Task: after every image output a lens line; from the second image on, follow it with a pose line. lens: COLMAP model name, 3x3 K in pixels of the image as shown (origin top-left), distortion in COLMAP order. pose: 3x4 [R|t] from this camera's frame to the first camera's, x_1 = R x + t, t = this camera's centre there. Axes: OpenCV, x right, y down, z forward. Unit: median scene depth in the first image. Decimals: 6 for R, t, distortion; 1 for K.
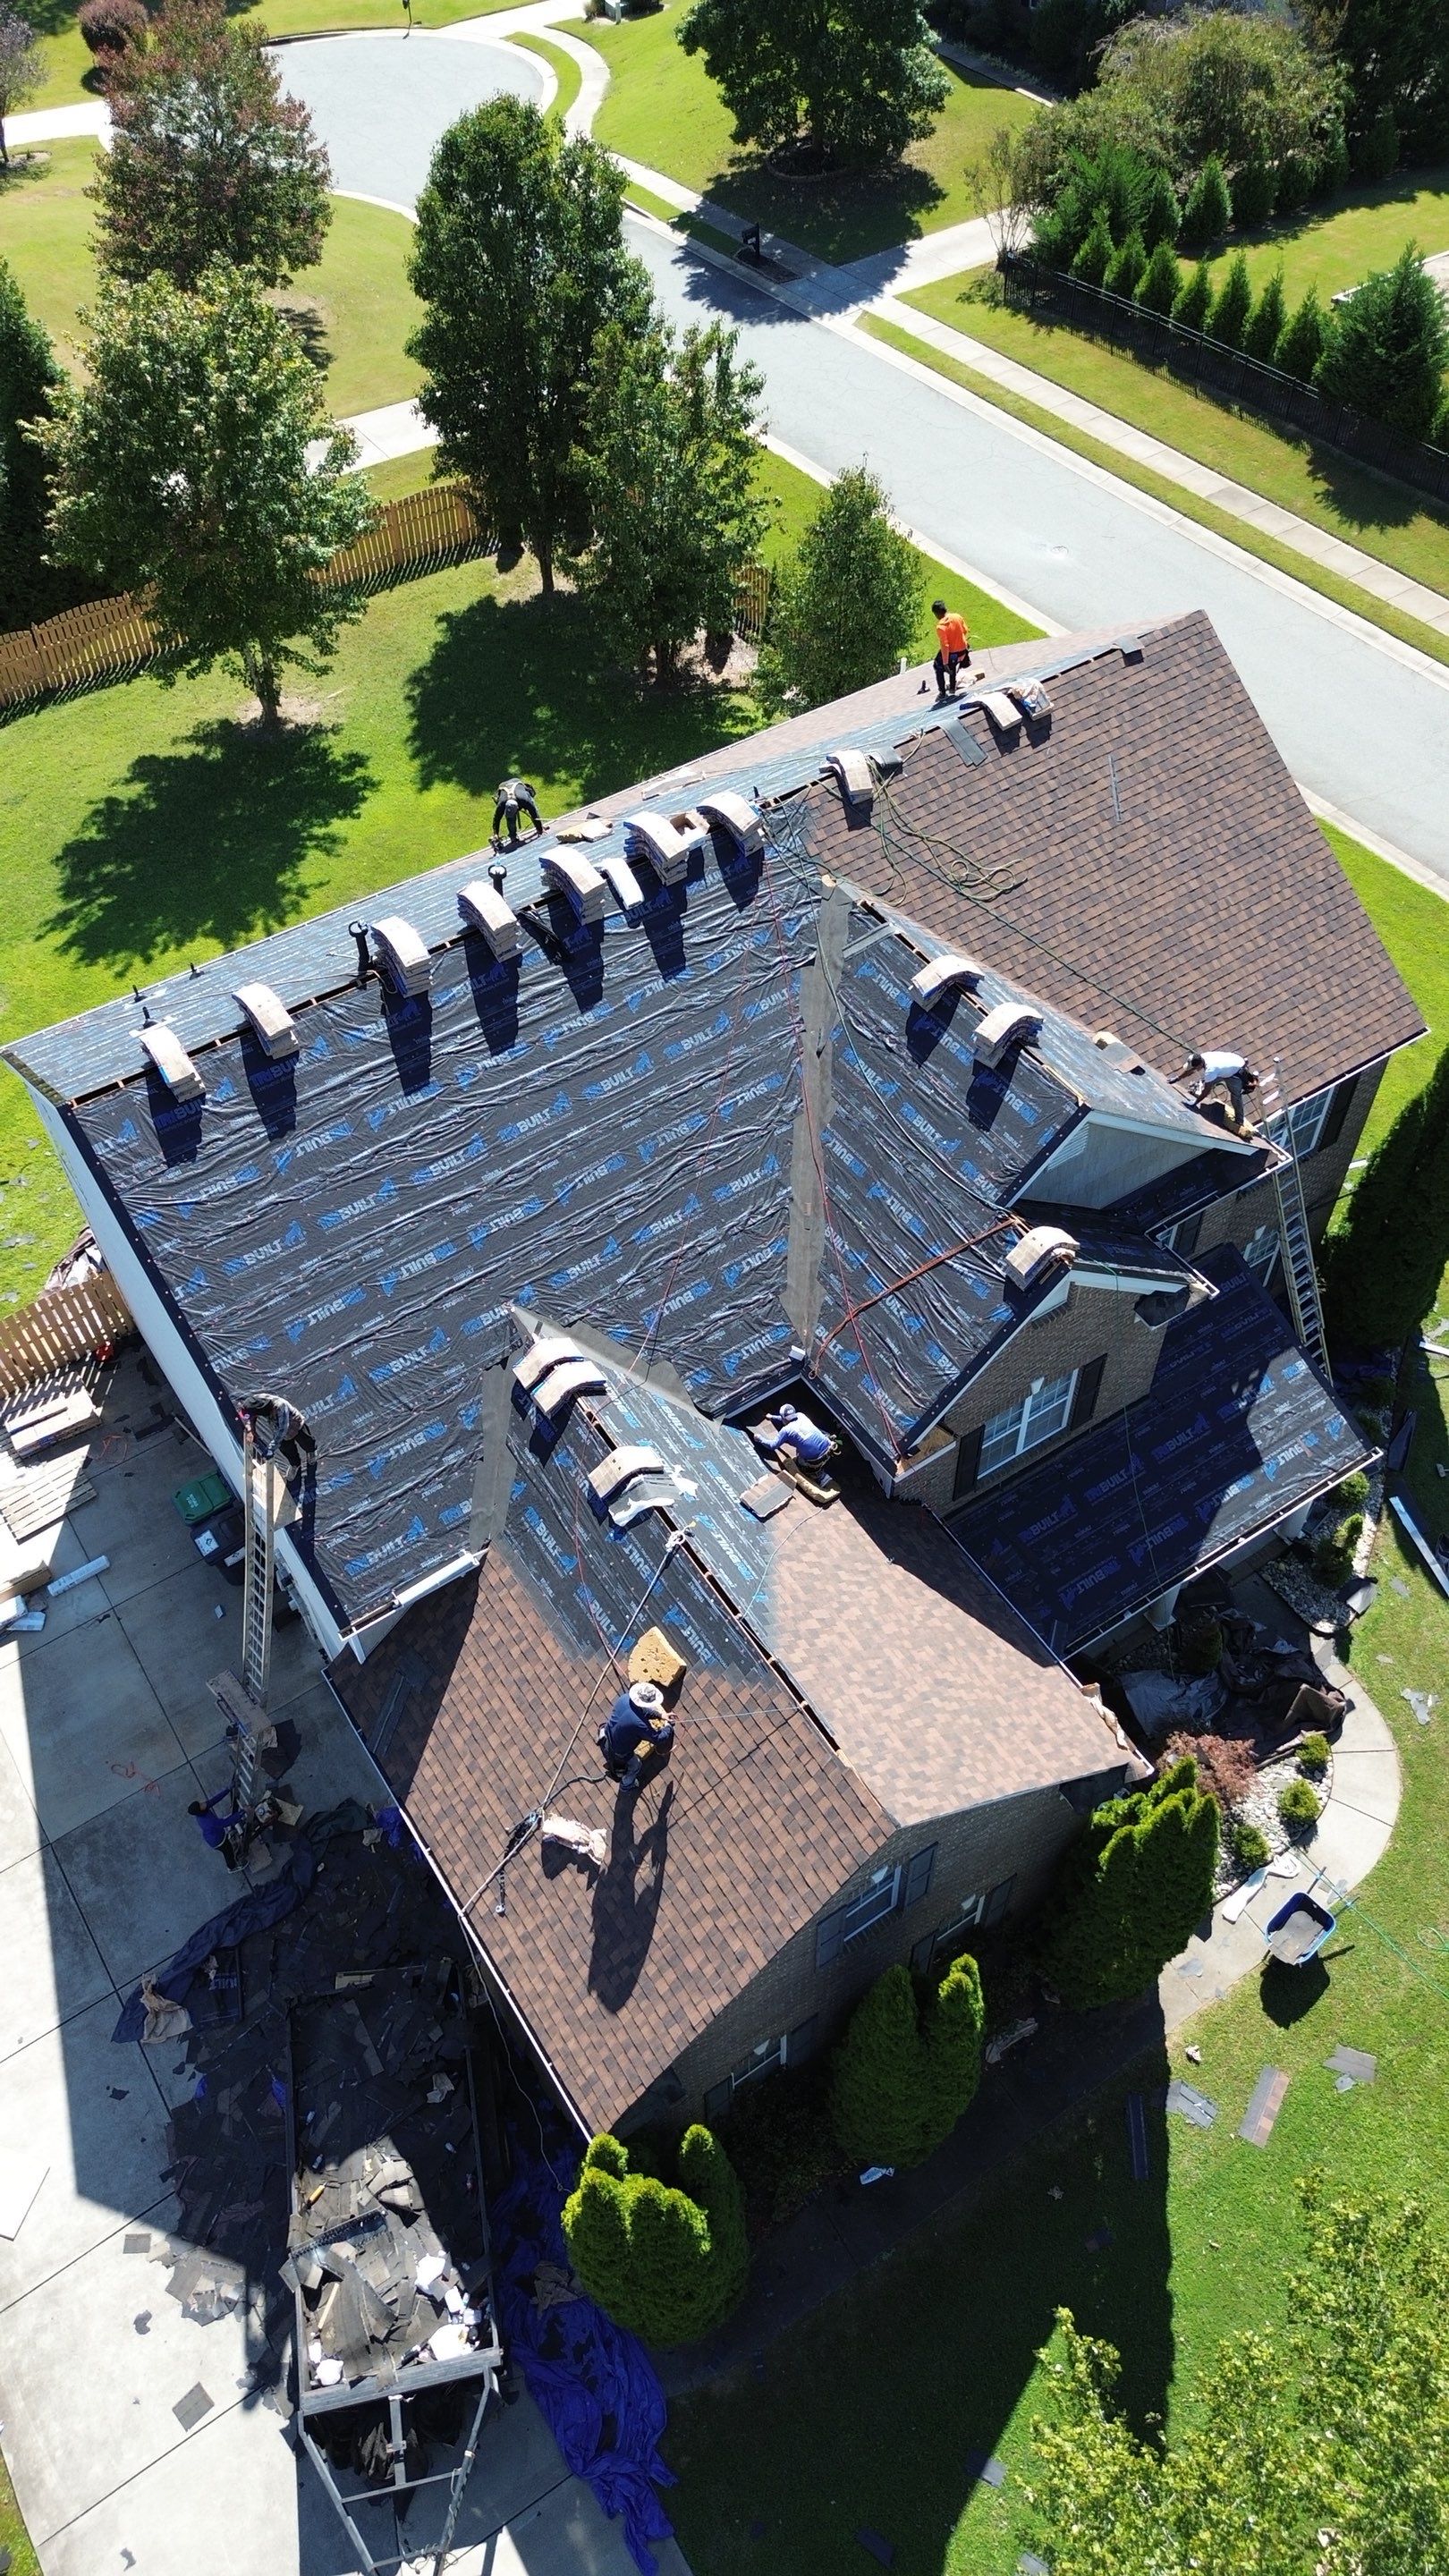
lens RADIAL K [[1812.3, 0, 724.5], [0, 1812.3, 1288.0], [0, 0, 1]] dist [0.110610, -0.109060]
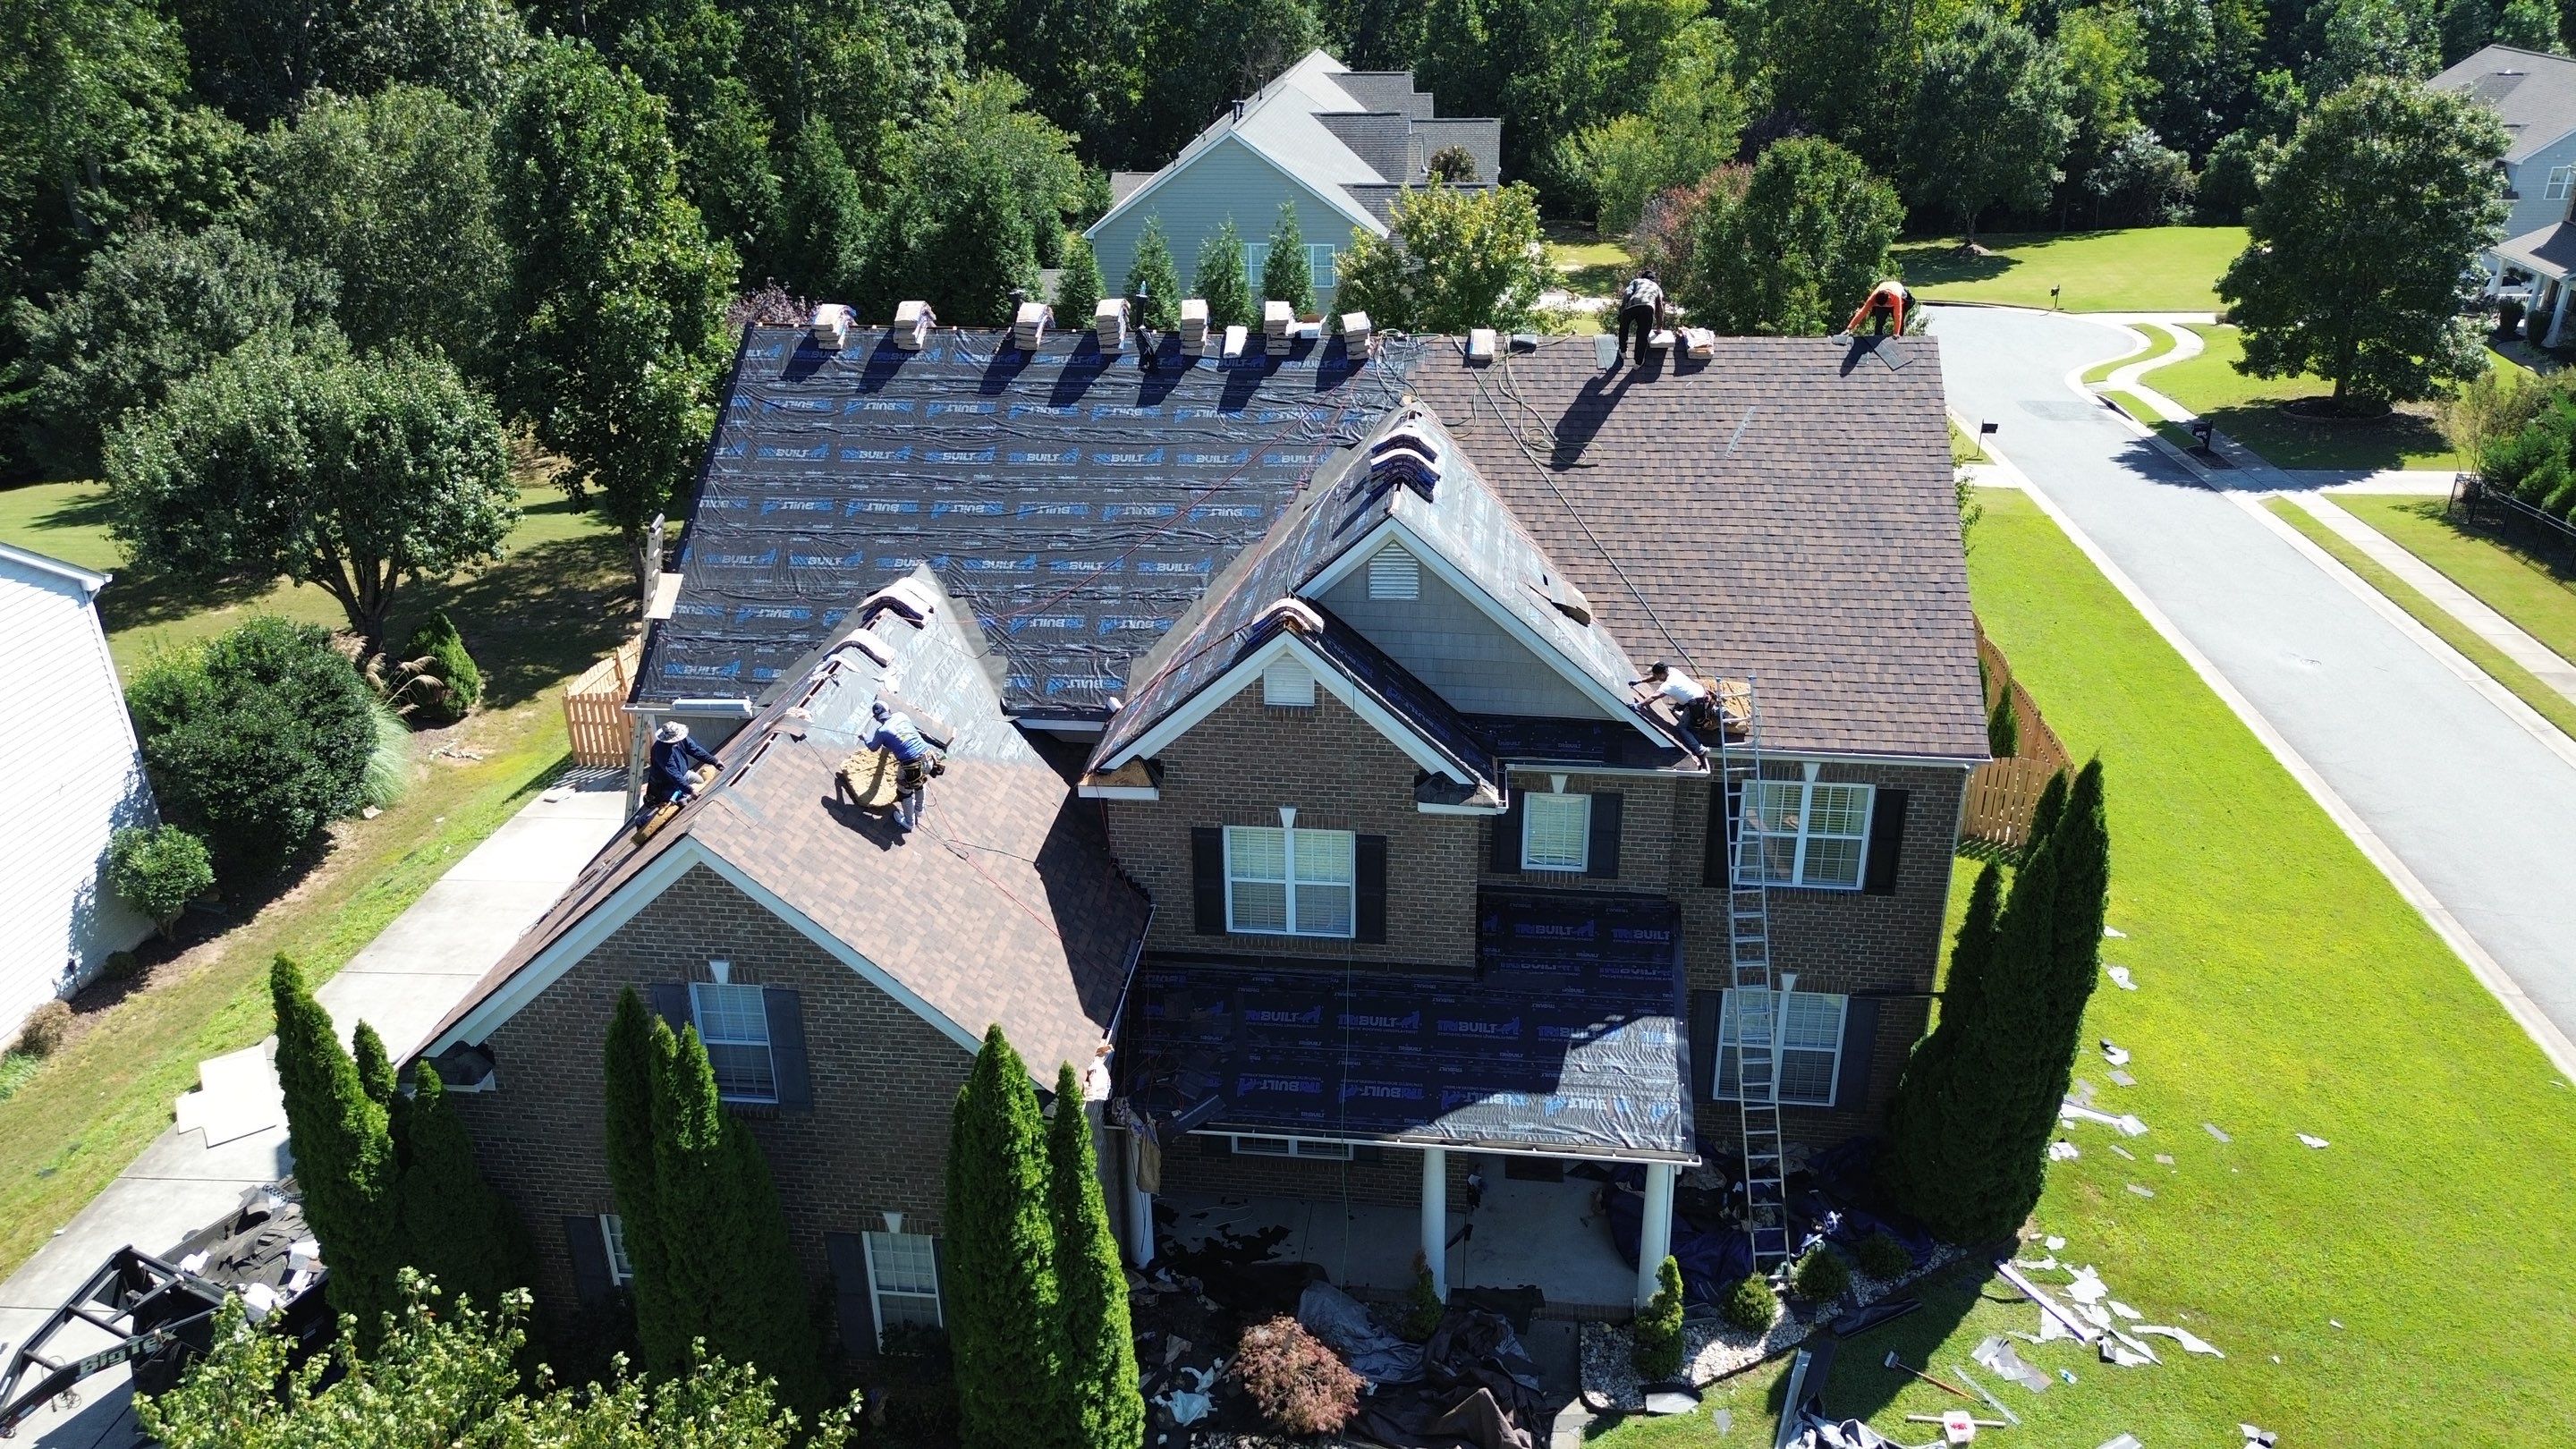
lens RADIAL K [[1812.3, 0, 1301.7], [0, 1812.3, 743.7], [0, 0, 1]] dist [0.110610, -0.109060]
pose [[0.768932, 0.289419, -0.570070, 0.476947], [-0.506571, 0.819788, -0.267083, 0.183505], [0.390038, 0.494149, 0.776973, 0.170652]]
